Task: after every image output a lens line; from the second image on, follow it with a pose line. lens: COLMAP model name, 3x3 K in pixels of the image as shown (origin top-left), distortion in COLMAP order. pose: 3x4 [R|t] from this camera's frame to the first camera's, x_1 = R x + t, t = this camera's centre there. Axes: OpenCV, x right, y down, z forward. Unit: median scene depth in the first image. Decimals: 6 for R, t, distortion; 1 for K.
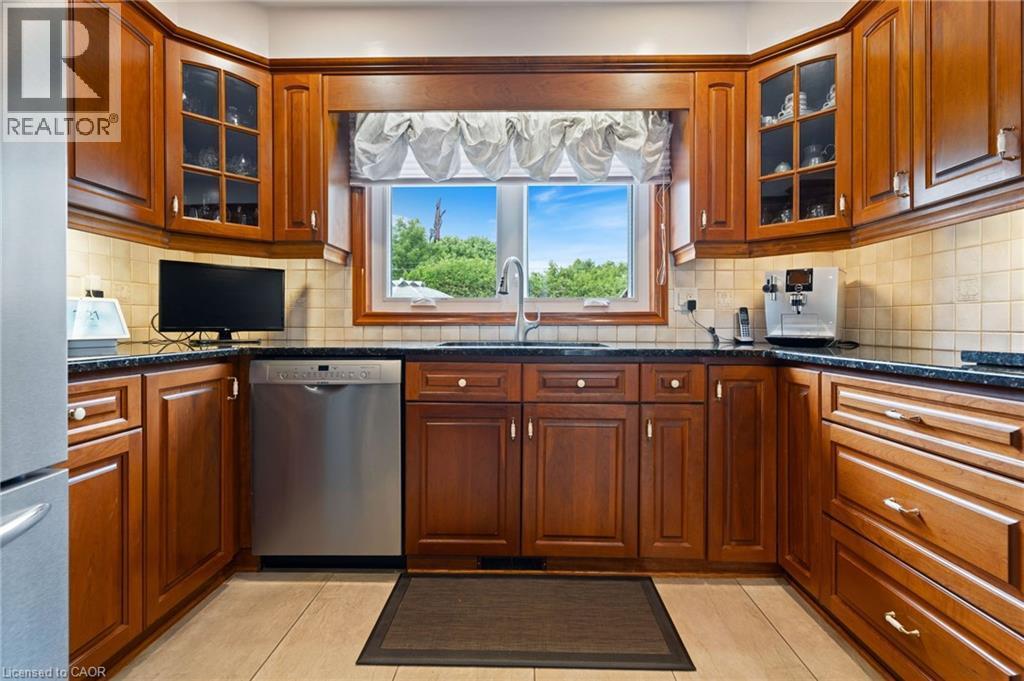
lens RADIAL K [[481.2, 0, 512.0], [0, 481.2, 330.6], [0, 0, 1]] dist [0.003947, -0.001826]
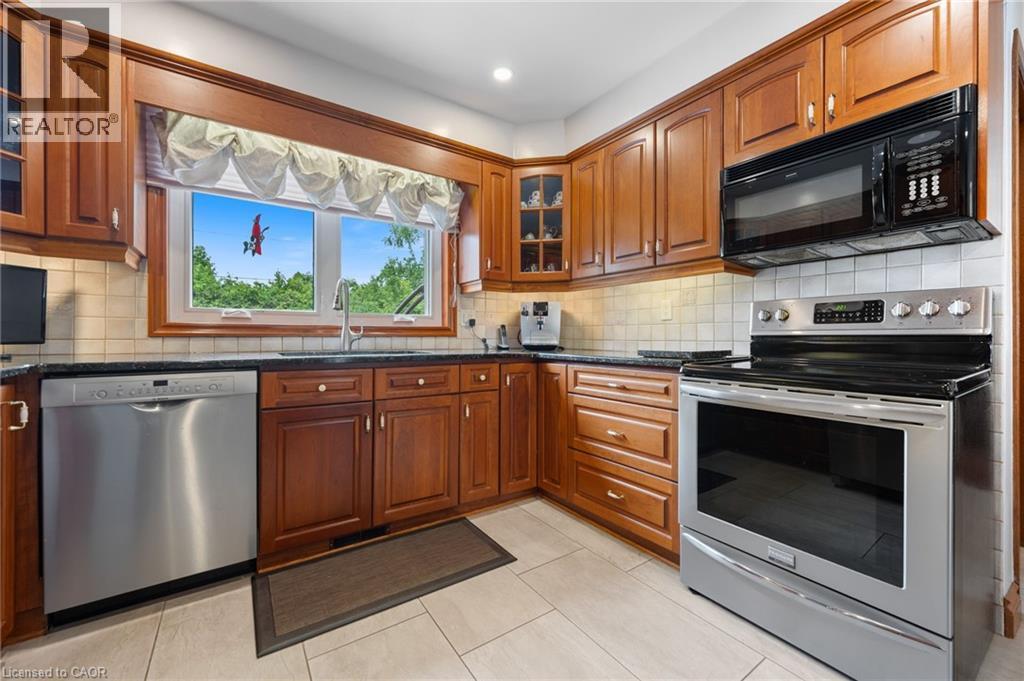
lens RADIAL K [[406.2, 0, 512.7], [0, 406.2, 339.7], [0, 0, 1]] dist [-0.001308, 0.000021]
pose [[0.810561, -0.004328, 0.585639, -0.282839], [0.004706, 0.999989, 0.000877, -0.003820], [-0.585636, 0.002045, 0.810572, -0.037830]]
